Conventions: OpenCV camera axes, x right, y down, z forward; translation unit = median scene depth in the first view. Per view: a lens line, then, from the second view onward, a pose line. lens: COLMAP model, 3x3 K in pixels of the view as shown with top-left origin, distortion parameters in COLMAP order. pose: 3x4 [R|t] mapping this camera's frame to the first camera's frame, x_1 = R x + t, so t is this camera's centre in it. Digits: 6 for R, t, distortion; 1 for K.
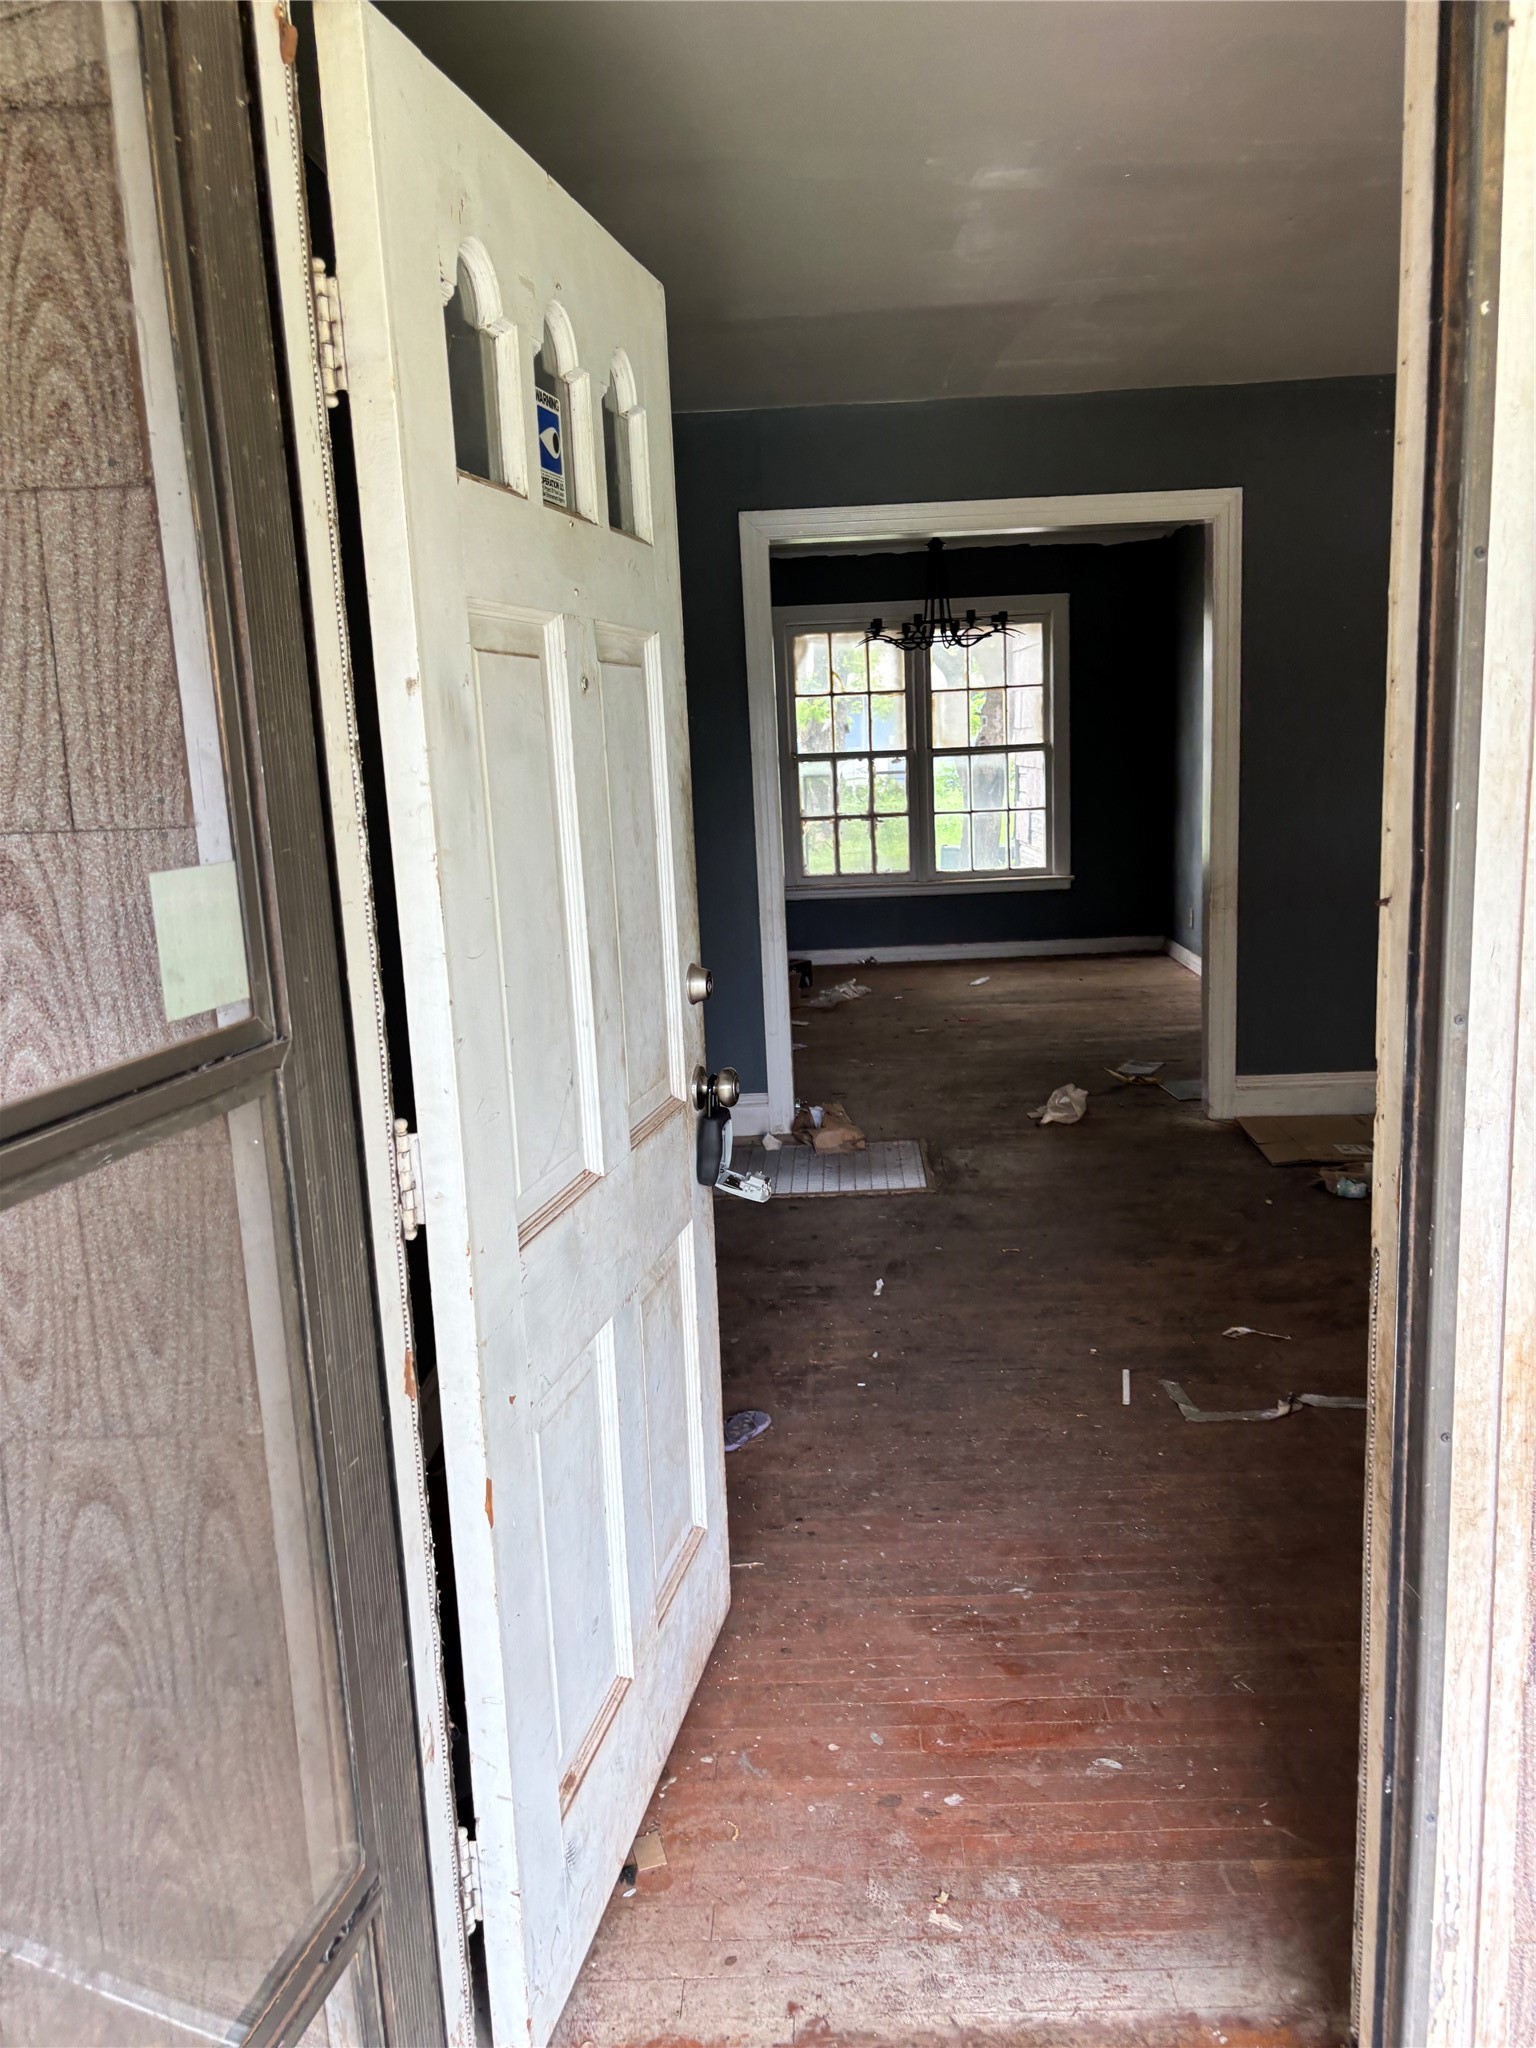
lens RADIAL K [[1530.6, 0, 759.8], [0, 1530.6, 1027.9], [0, 0, 1]] dist [0.015131, -0.011698]
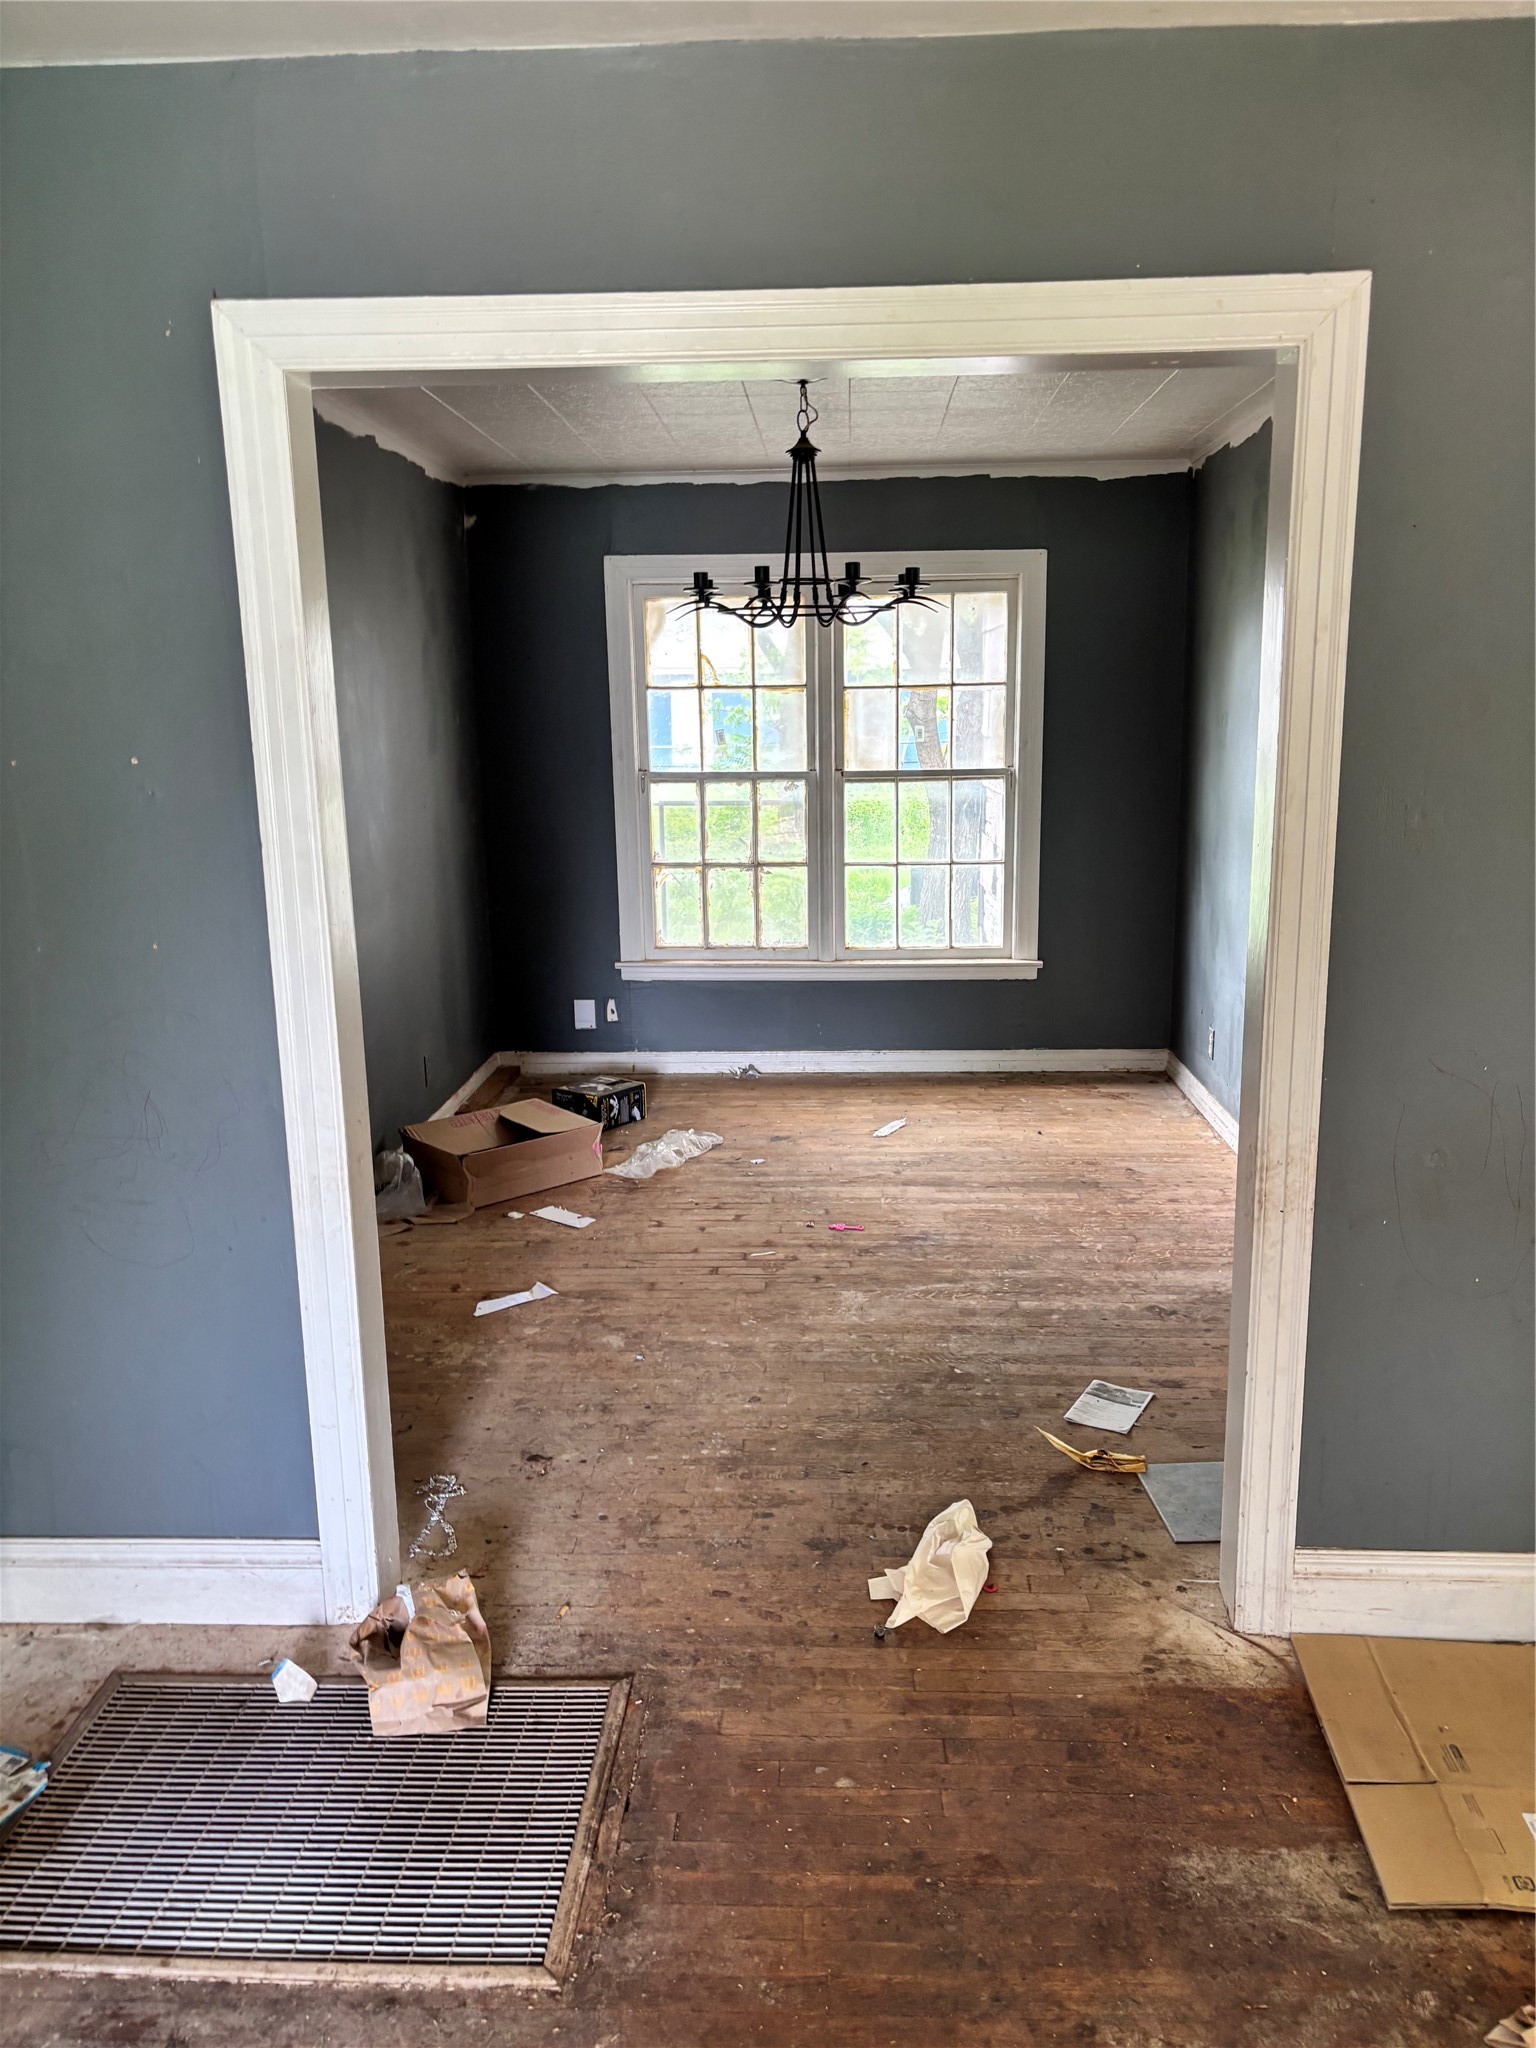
lens RADIAL K [[1530.6, 0, 778.0], [0, 1530.6, 1023.1], [0, 0, 1]] dist [0.015131, -0.011698]
pose [[0.999454, 0.032838, 0.003613, 0.084485], [-0.032895, 0.999315, 0.016949, -0.079996], [-0.003054, -0.017059, 0.999850, 0.310630]]
